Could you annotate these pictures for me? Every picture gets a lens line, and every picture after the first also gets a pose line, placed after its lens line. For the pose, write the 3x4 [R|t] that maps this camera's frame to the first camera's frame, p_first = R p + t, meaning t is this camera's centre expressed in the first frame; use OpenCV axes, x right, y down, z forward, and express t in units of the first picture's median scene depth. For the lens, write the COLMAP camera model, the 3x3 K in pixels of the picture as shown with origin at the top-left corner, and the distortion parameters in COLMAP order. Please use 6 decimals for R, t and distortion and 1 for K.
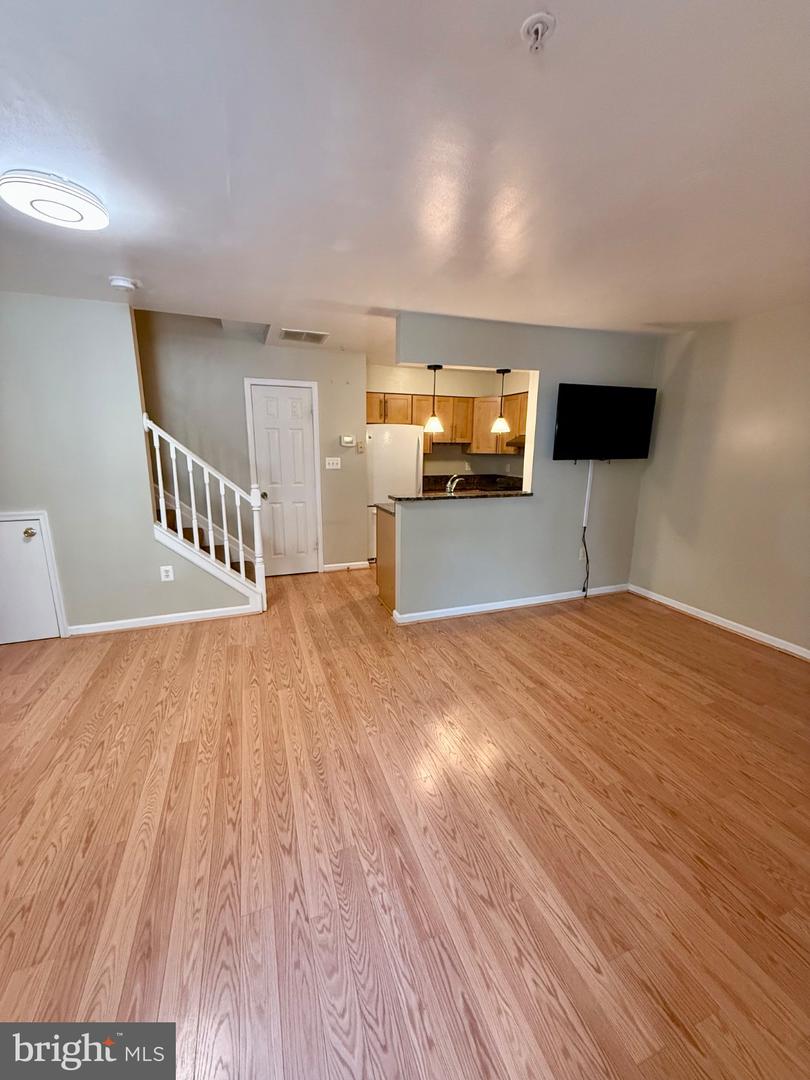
lens RADIAL K [[429.1, 0, 407.8], [0, 429.1, 537.1], [0, 0, 1]] dist [-0.000132, -0.000589]
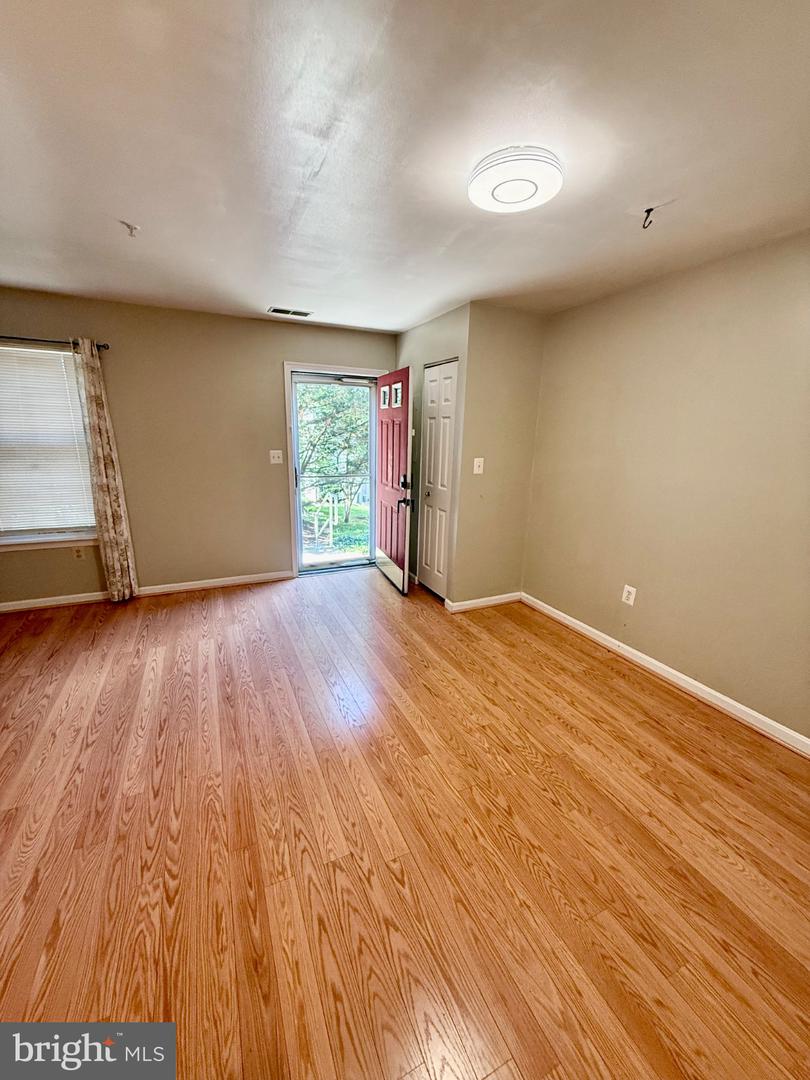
lens RADIAL K [[429.1, 0, 406.6], [0, 429.1, 535.6], [0, 0, 1]] dist [-0.000132, -0.000589]
pose [[-0.996177, -0.013506, -0.086313, -0.324087], [-0.049869, 0.899110, 0.434873, -0.303674], [0.071732, 0.437515, -0.896346, 1.347335]]
